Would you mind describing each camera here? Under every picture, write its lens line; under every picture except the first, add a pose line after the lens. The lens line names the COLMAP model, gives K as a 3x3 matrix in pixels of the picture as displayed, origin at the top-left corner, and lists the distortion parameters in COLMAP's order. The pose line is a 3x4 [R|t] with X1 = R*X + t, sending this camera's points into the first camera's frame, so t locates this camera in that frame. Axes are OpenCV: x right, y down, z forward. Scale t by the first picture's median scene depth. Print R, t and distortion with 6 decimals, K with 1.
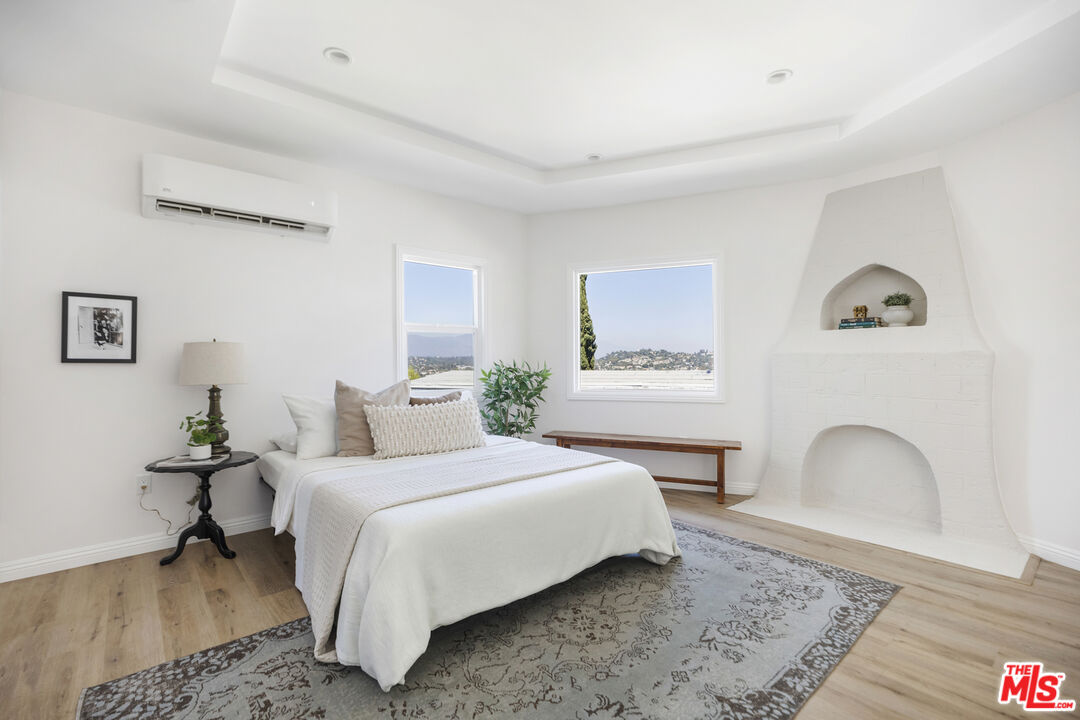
lens RADIAL K [[496.3, 0, 540.0], [0, 496.3, 360.0], [0, 0, 1]] dist [-0.000010, 0.000269]
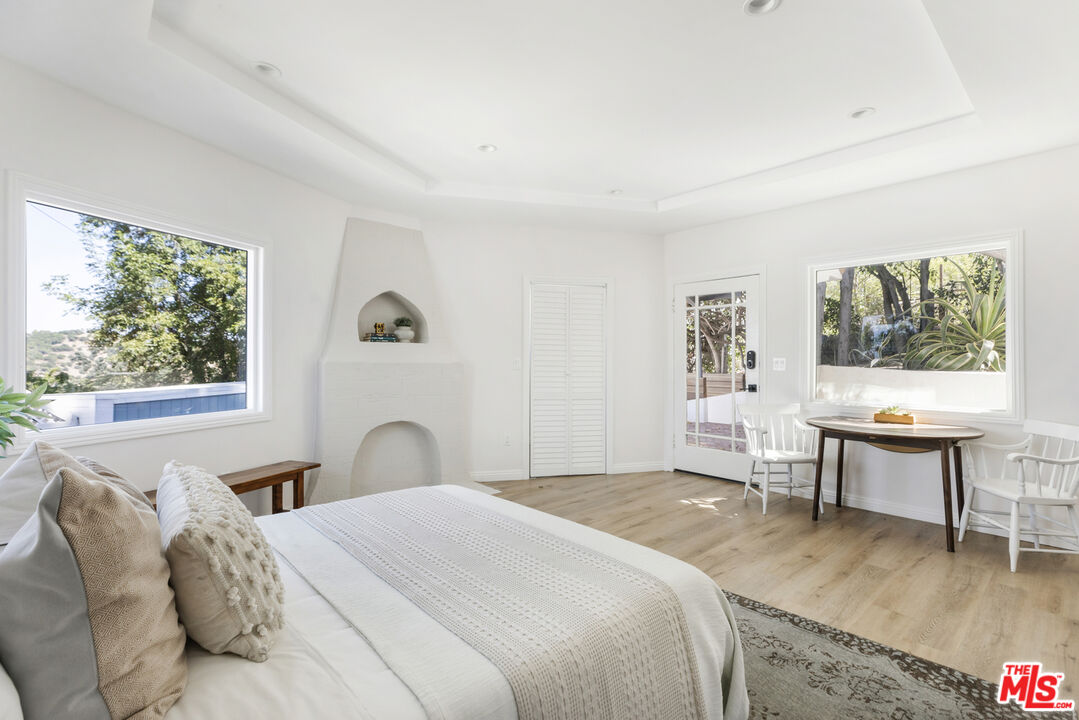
lens RADIAL K [[495.8, 0, 539.5], [0, 495.8, 360.0], [0, 0, 1]] dist [-0.000010, 0.000269]
pose [[-0.045687, 0.002945, 0.998951, -0.592913], [0.001064, 0.999995, -0.002900, -0.016438], [-0.998955, 0.000931, -0.045690, 0.694293]]
